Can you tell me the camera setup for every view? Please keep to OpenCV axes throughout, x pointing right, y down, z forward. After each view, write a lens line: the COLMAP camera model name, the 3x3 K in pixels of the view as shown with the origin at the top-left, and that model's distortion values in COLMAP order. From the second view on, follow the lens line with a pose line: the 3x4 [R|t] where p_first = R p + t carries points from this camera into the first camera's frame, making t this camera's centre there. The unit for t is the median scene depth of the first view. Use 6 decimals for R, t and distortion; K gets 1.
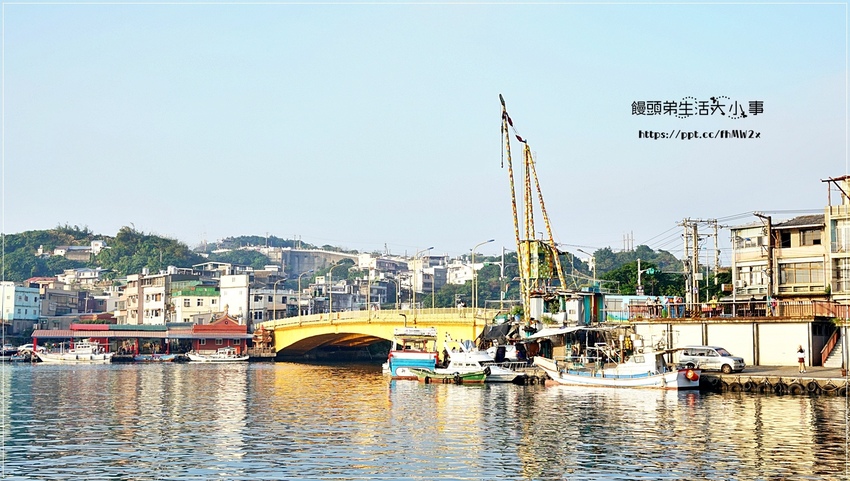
lens RADIAL K [[1108.6, 0, 425.0], [0, 1108.6, 240.5], [0, 0, 1]] dist [-0.025679, -0.006394]
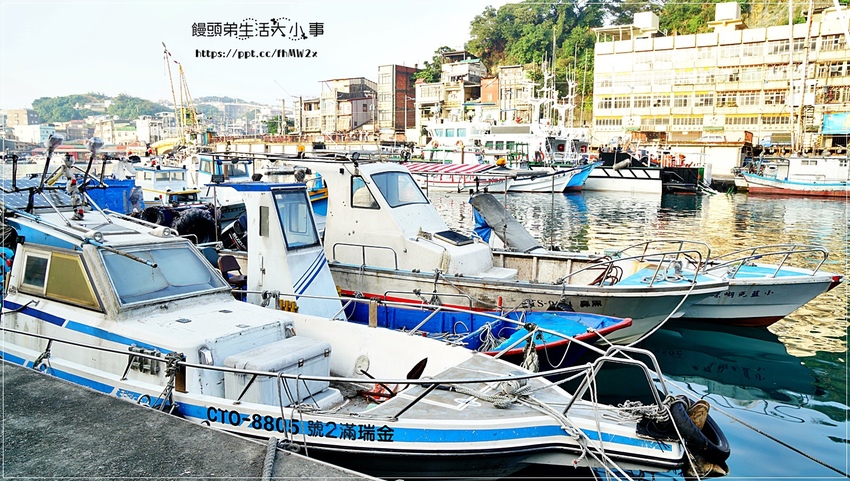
lens RADIAL K [[595.6, 0, 425.0], [0, 595.6, 240.5], [0, 0, 1]] dist [-0.147750, 0.122427]
pose [[0.990680, -0.014645, 0.135417, 0.161478], [-0.017607, 0.972092, 0.233938, -0.008675], [-0.135064, -0.234142, 0.962775, -0.105194]]
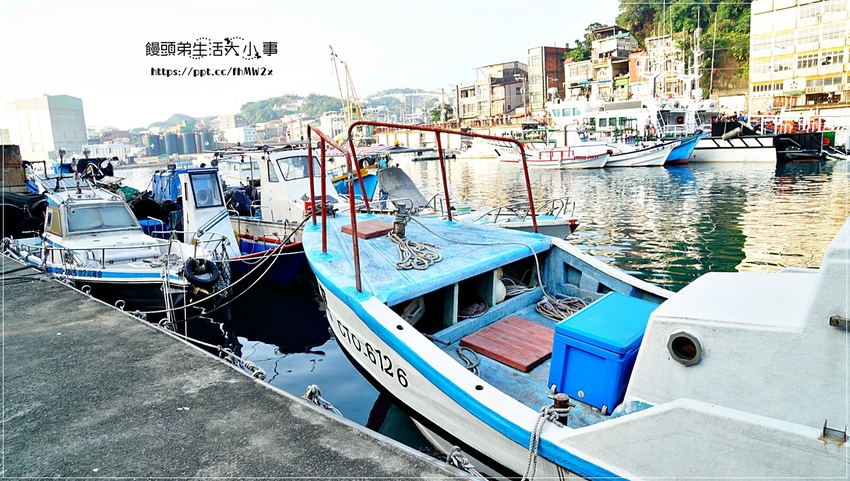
lens RADIAL K [[595.6, 0, 425.0], [0, 595.6, 240.5], [0, 0, 1]] dist [-0.147750, 0.122427]
pose [[0.984223, -0.028742, -0.174581, 0.184927], [0.072872, 0.964990, 0.251959, -0.009375], [0.161227, -0.260706, 0.951860, -0.119085]]
